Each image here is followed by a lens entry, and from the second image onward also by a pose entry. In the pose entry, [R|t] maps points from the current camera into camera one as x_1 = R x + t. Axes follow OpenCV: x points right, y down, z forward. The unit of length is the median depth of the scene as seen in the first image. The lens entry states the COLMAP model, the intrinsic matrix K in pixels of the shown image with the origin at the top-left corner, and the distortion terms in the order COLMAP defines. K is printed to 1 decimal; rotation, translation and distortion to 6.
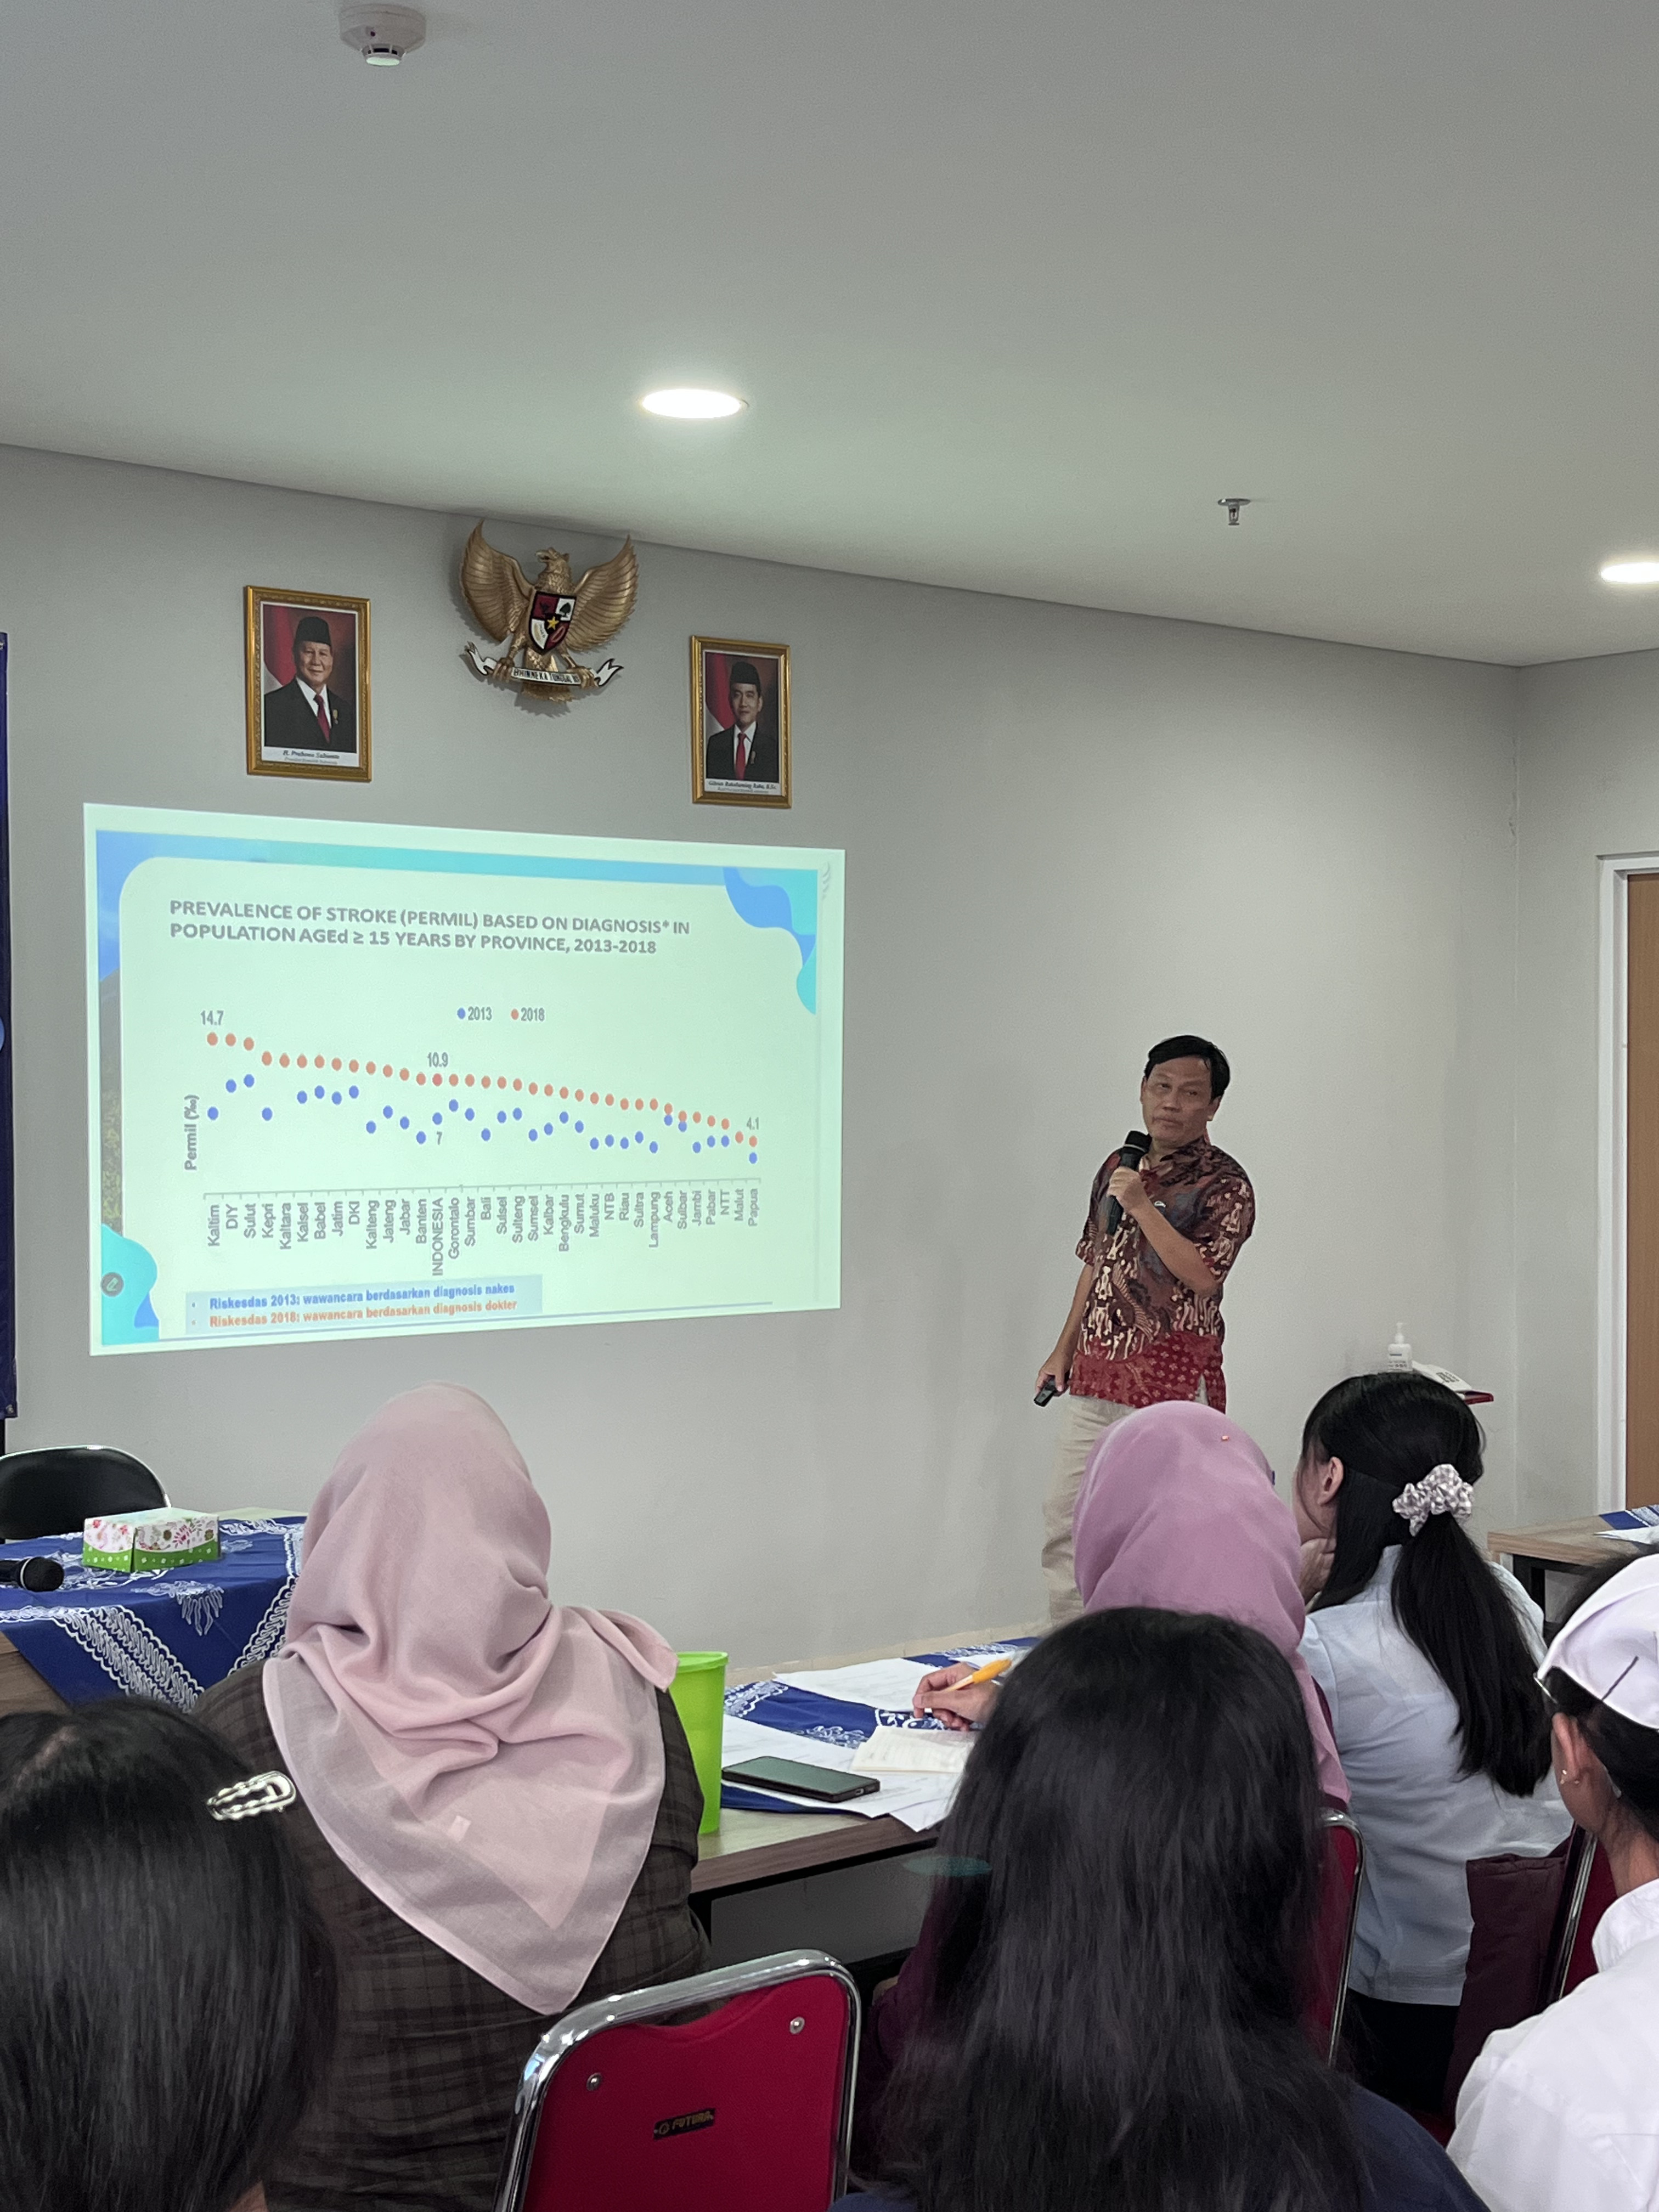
lens RADIAL K [[2863.1, 0, 829.5], [0, 2863.1, 1106.0], [0, 0, 1]] dist [-0.015991, -0.014246]
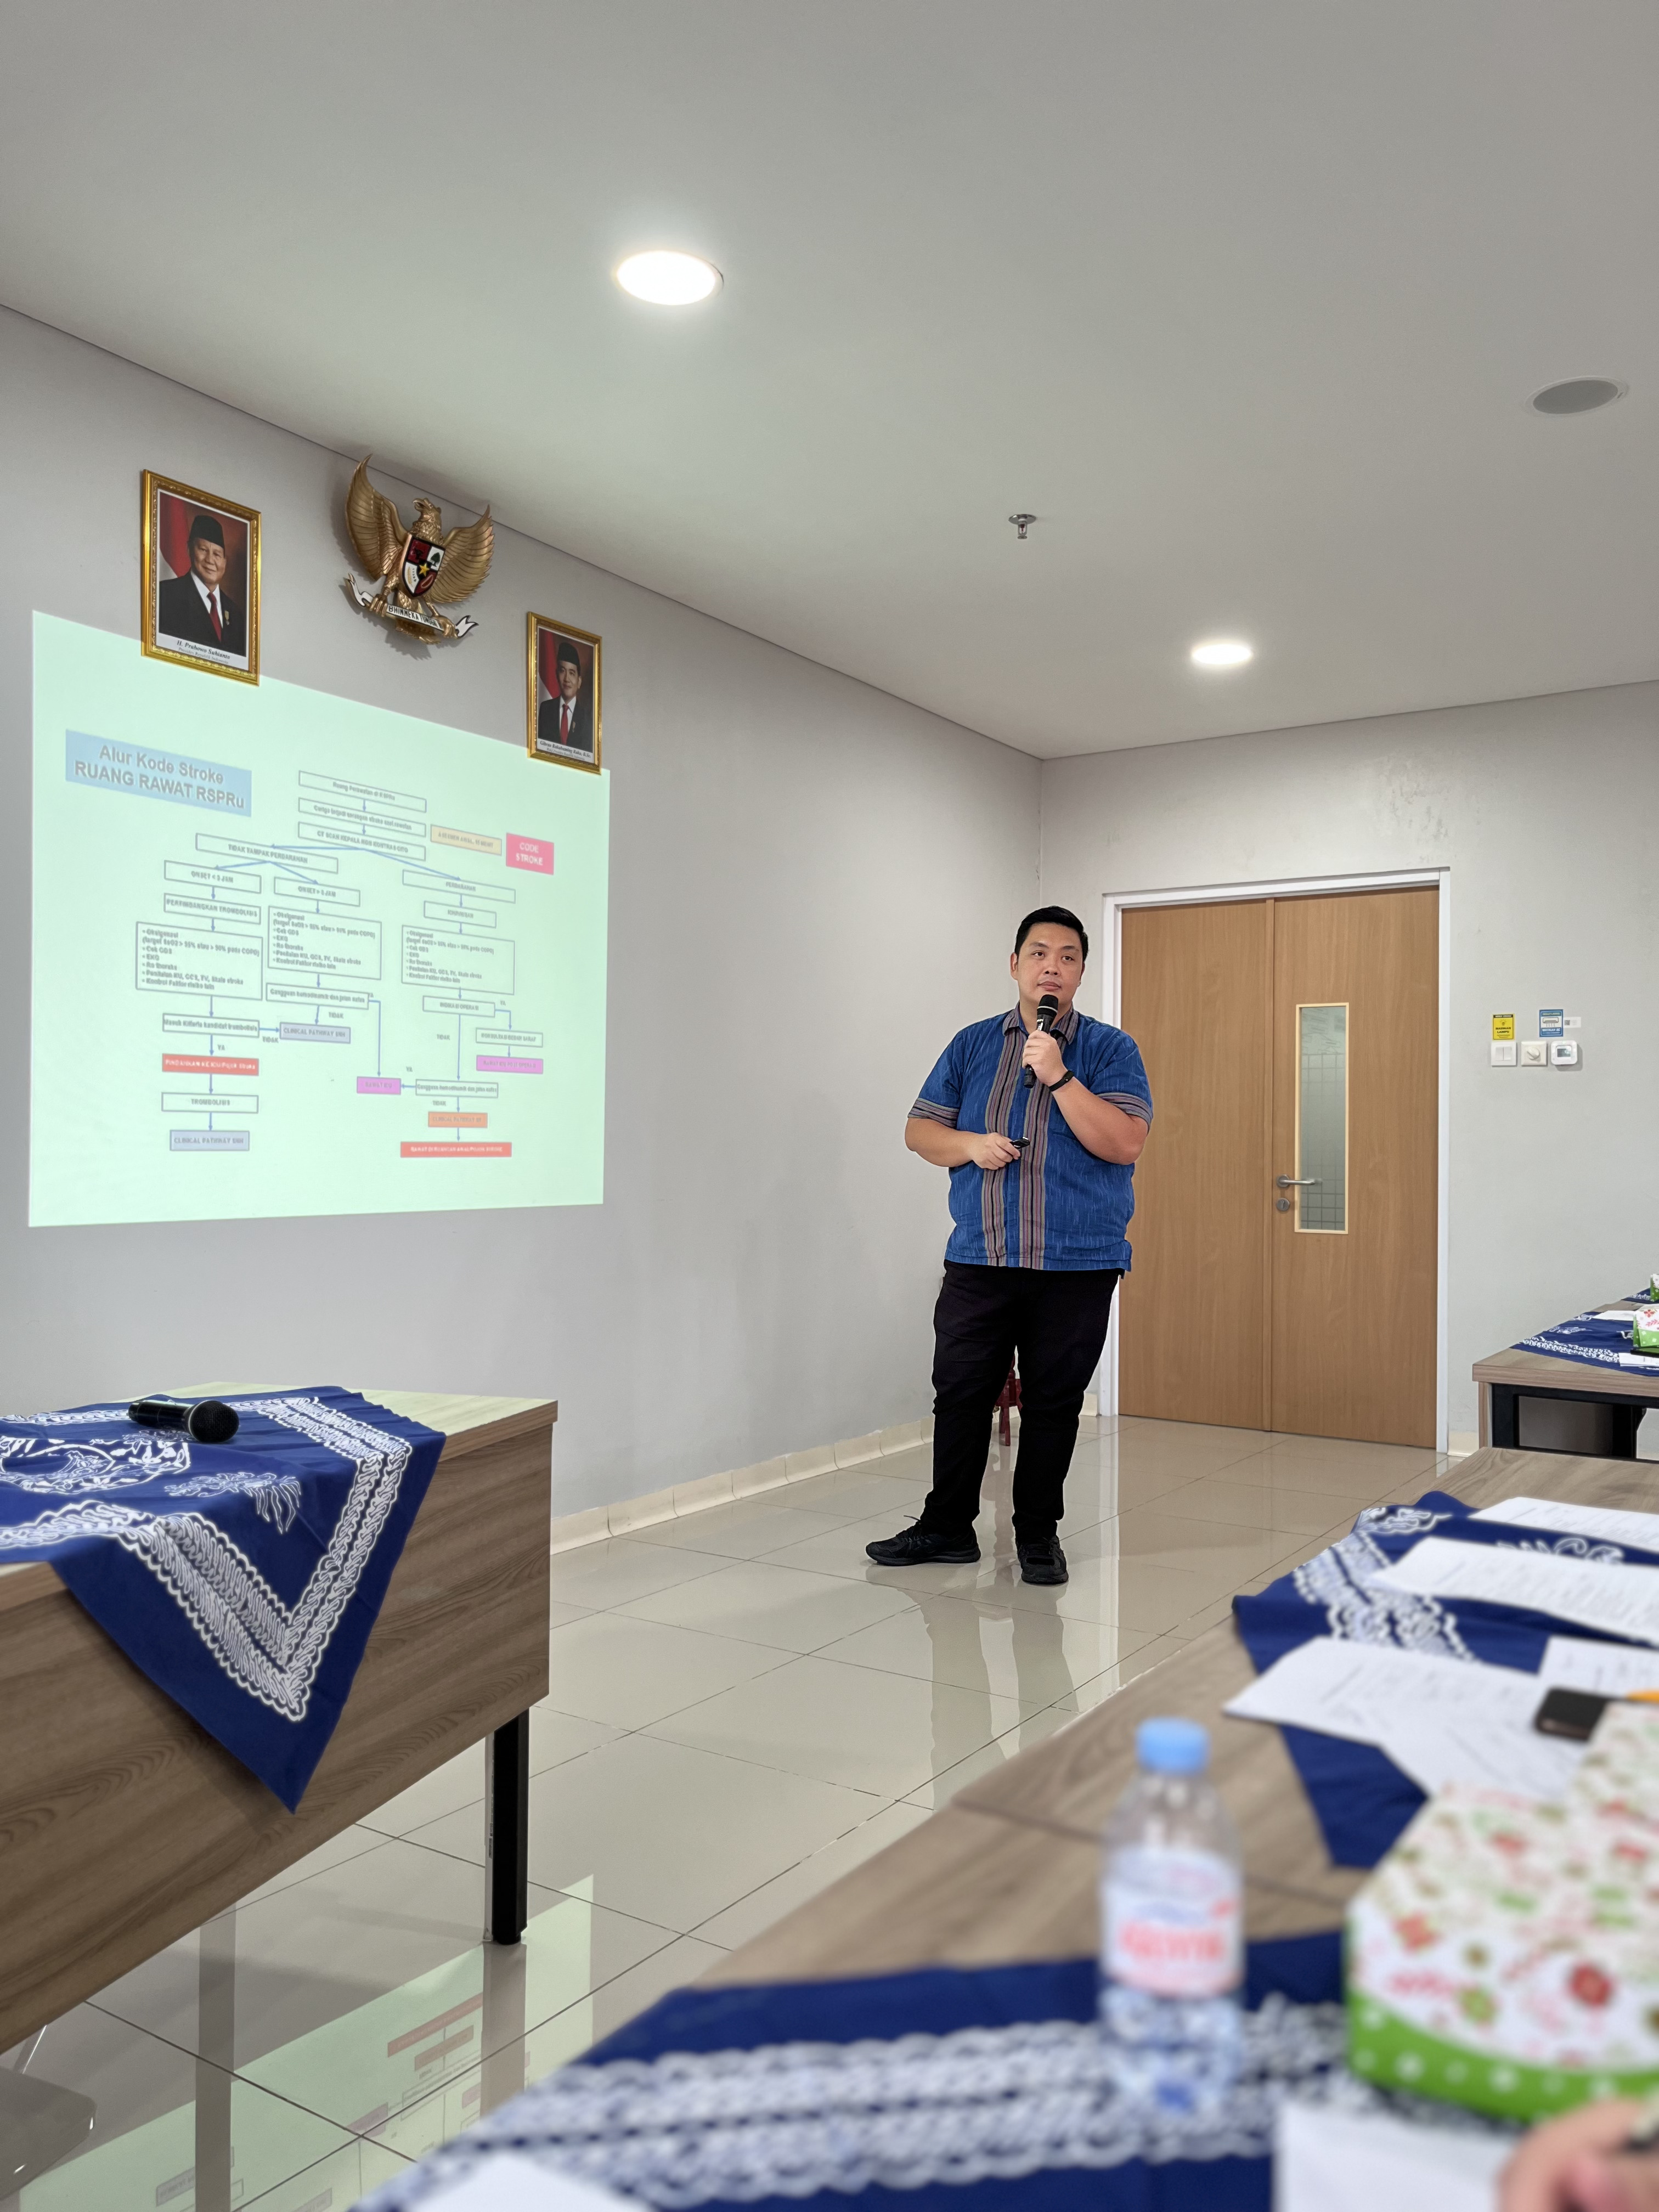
lens RADIAL K [[1672.5, 0, 830.7], [0, 1672.5, 1141.6], [0, 0, 1]] dist [0.000177, 0.006249]
pose [[0.955619, 0.013536, 0.294294, -0.133984], [-0.013556, 0.999906, -0.001972, 0.050808], [-0.294293, -0.002105, 0.955713, 0.338842]]
